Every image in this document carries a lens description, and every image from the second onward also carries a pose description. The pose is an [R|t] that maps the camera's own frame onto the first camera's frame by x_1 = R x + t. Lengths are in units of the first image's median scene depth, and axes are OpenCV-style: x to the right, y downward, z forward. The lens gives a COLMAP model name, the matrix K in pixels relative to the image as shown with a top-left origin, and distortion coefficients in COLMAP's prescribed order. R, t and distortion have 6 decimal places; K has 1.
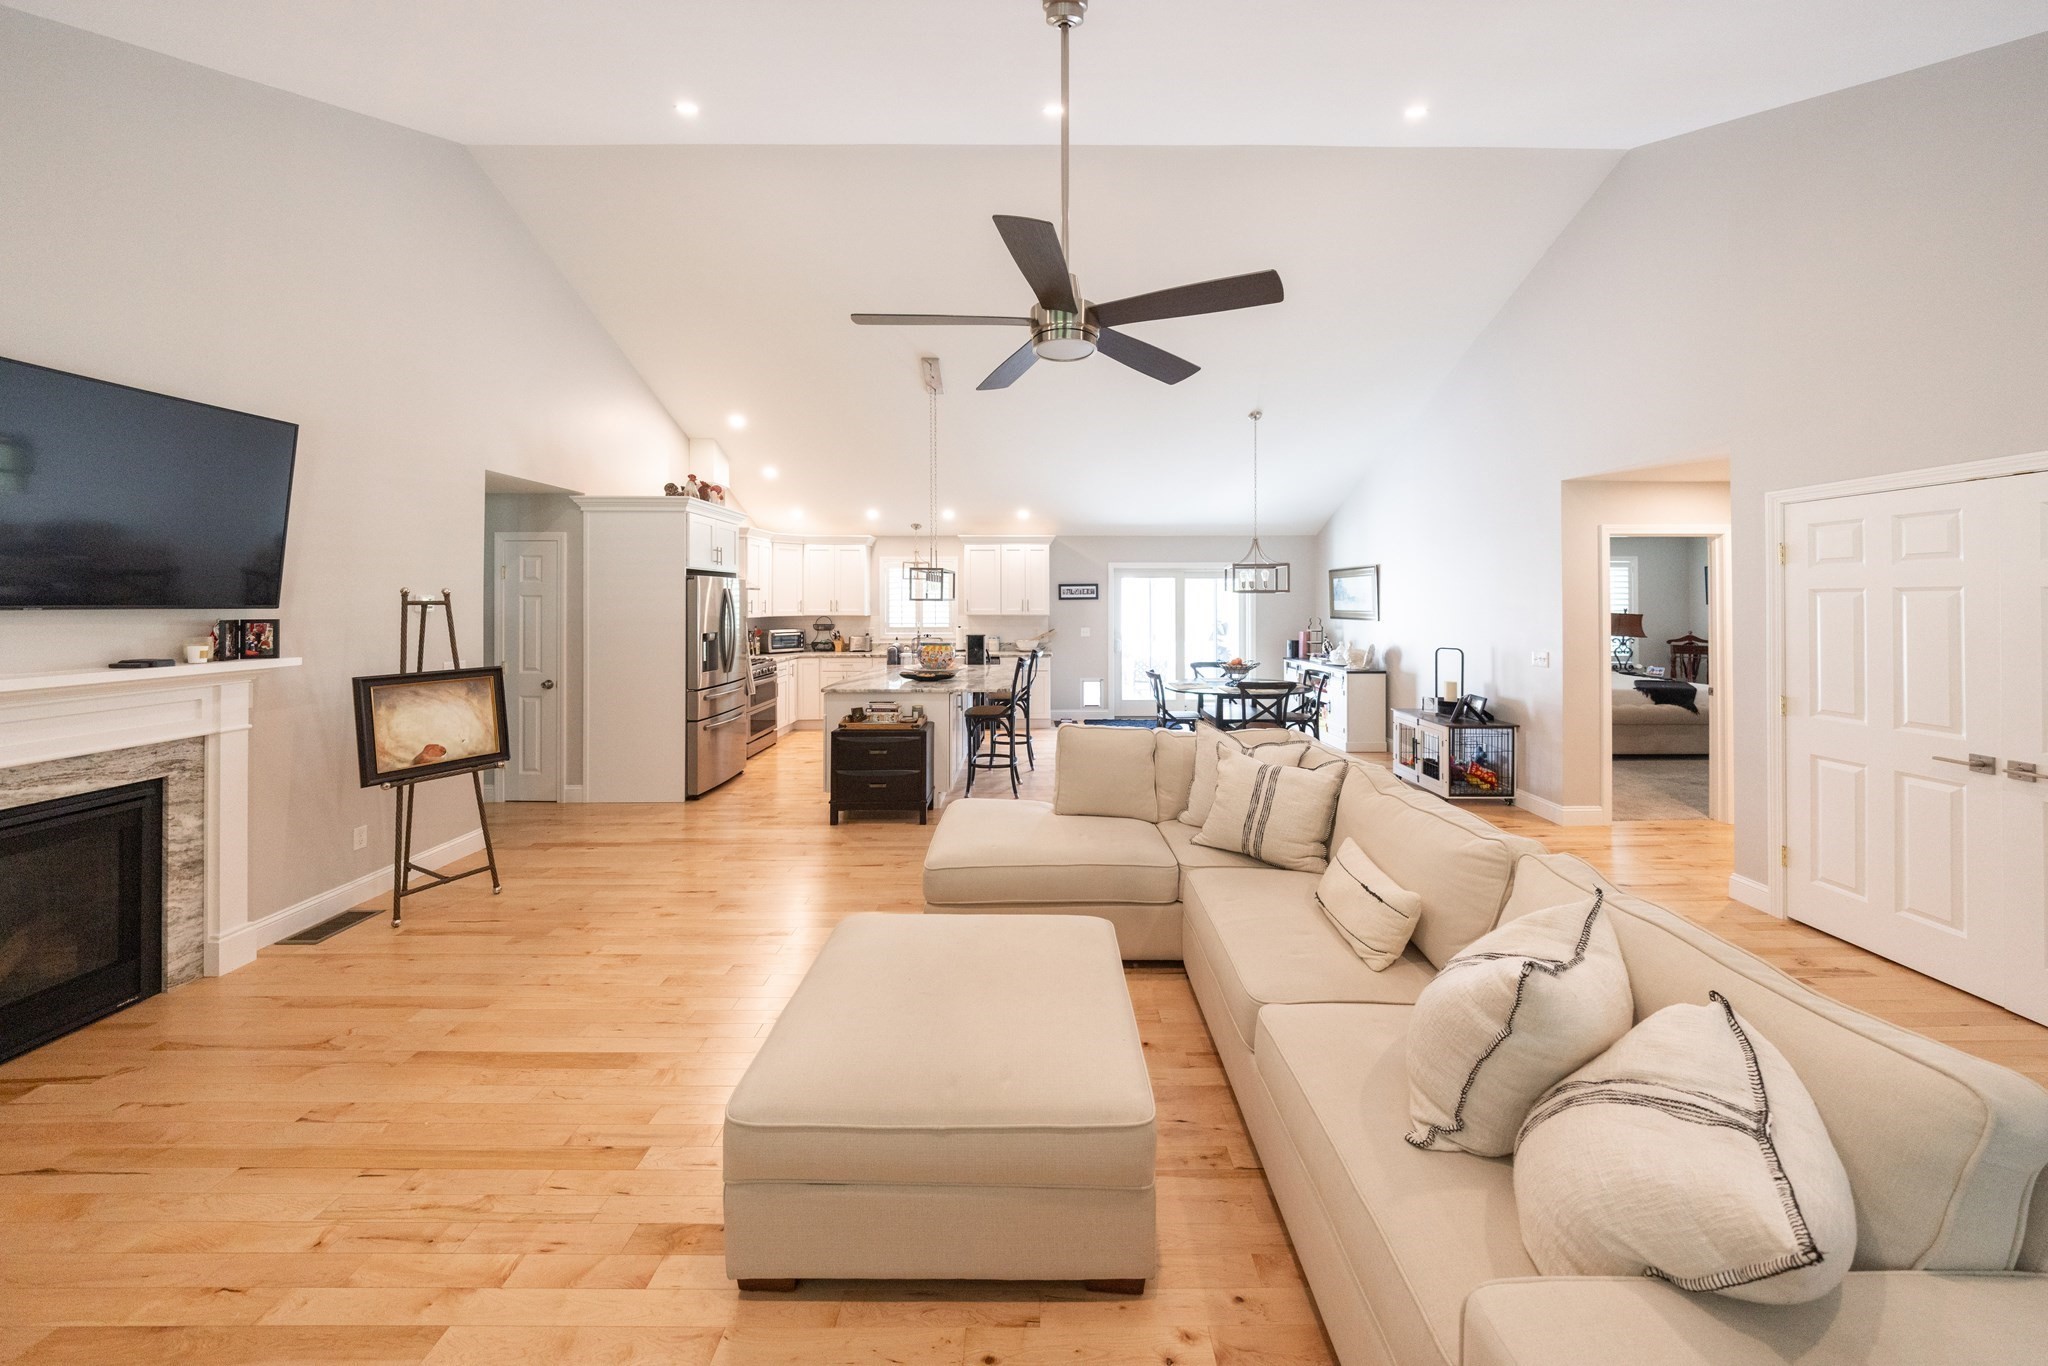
lens RADIAL K [[687.9, 0, 1029.0], [0, 687.9, 622.6], [0, 0, 1]] dist [-0.002386, -0.000250]
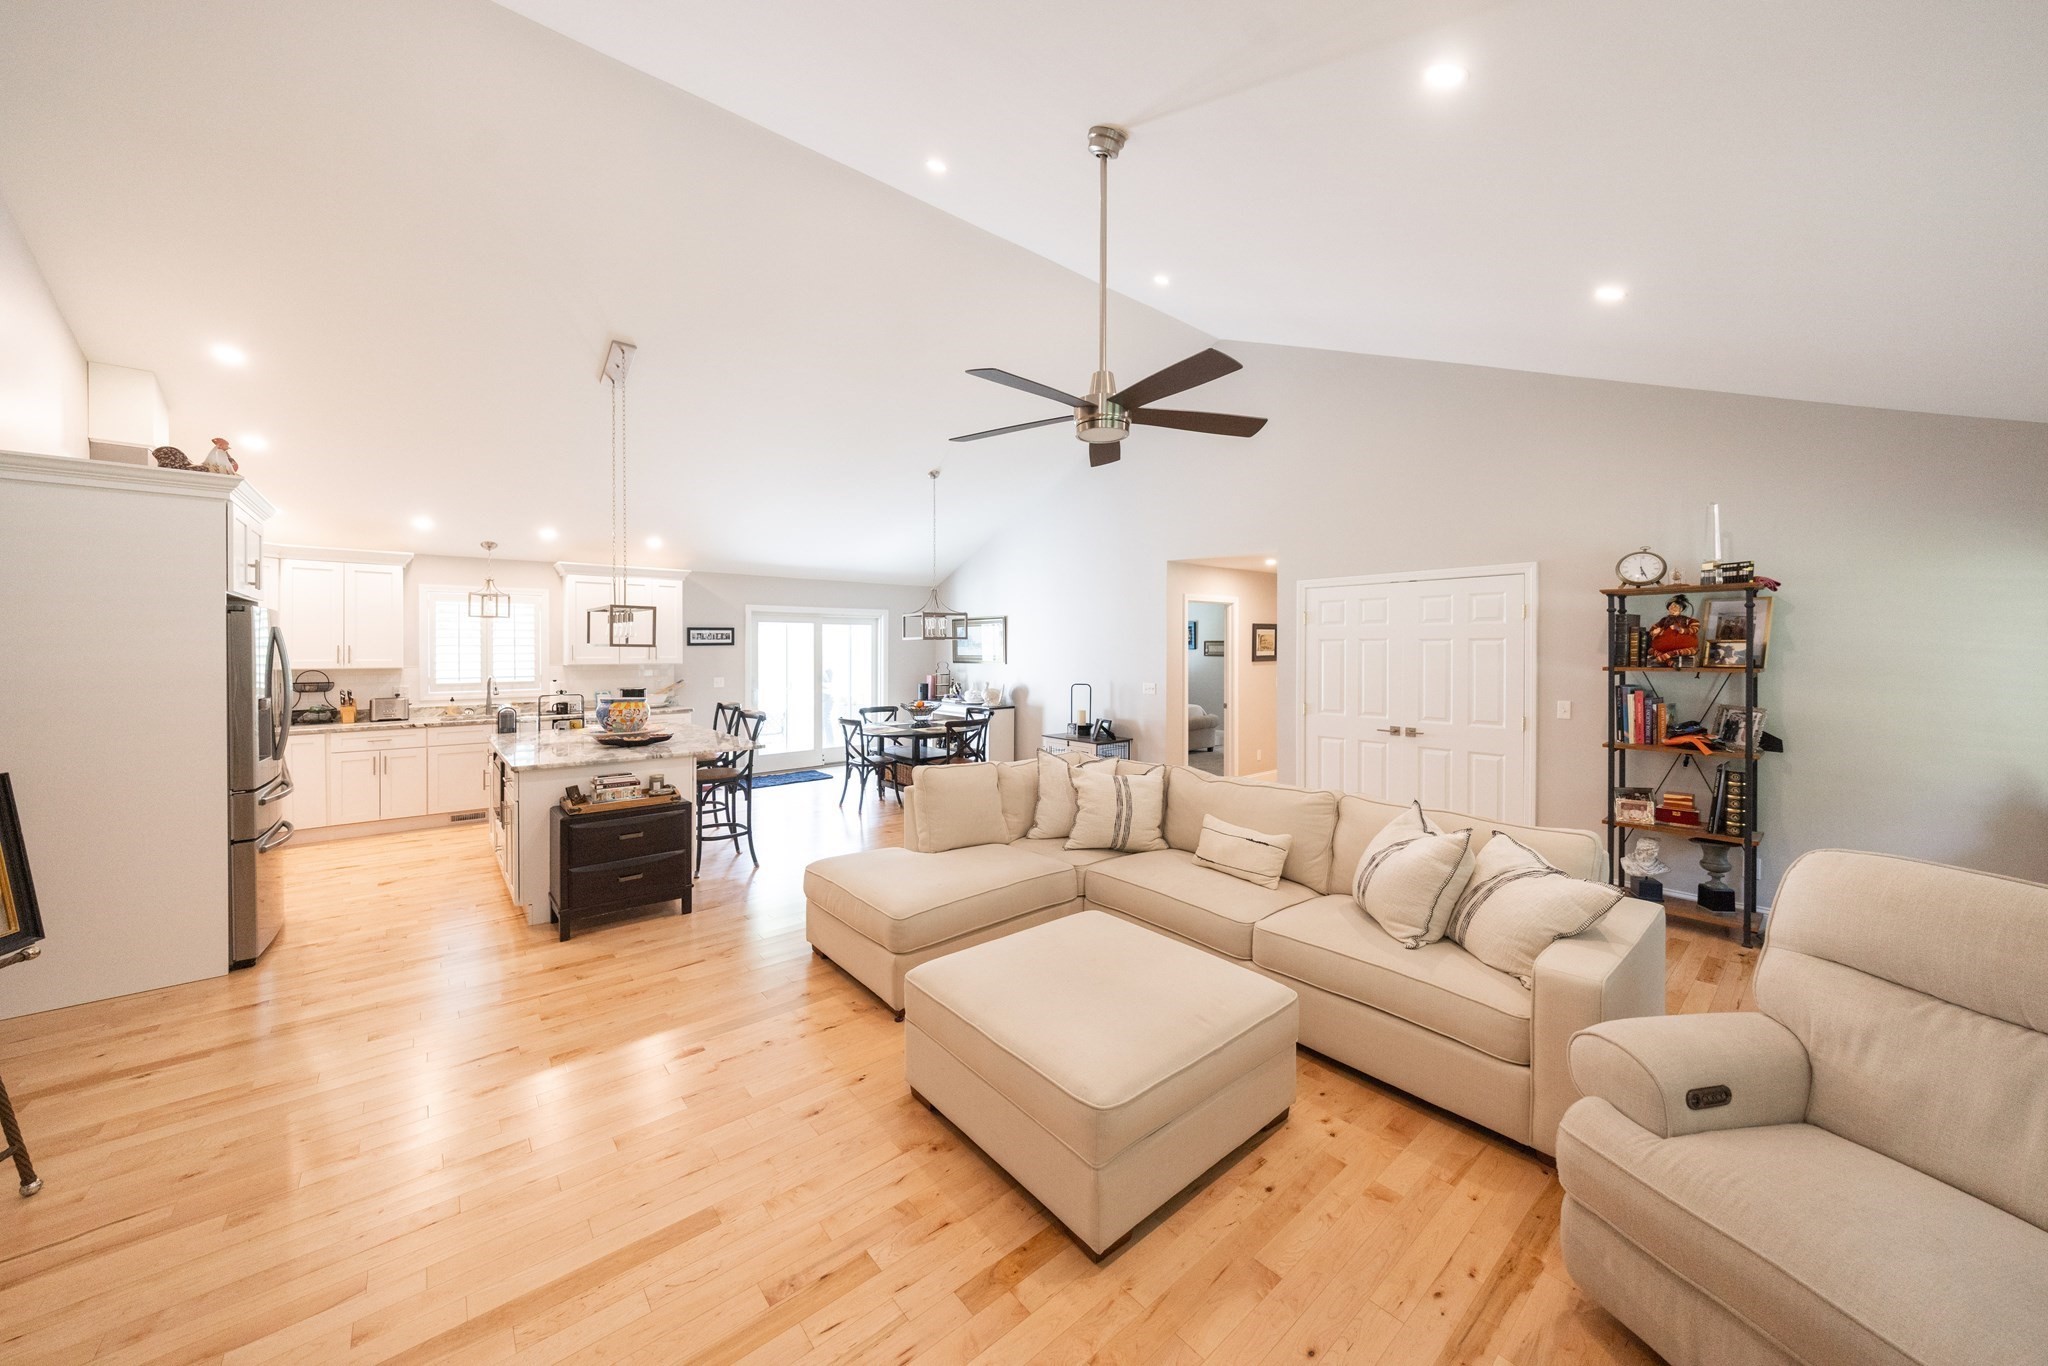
lens RADIAL K [[725.3, 0, 1024.0], [0, 725.3, 683.0], [0, 0, 1]] dist [0.017226, -0.006967]
pose [[0.765766, -0.032491, 0.642298, -0.357458], [0.020902, 0.999453, 0.025637, -0.001171], [-0.642780, -0.006207, 0.766026, 0.048684]]
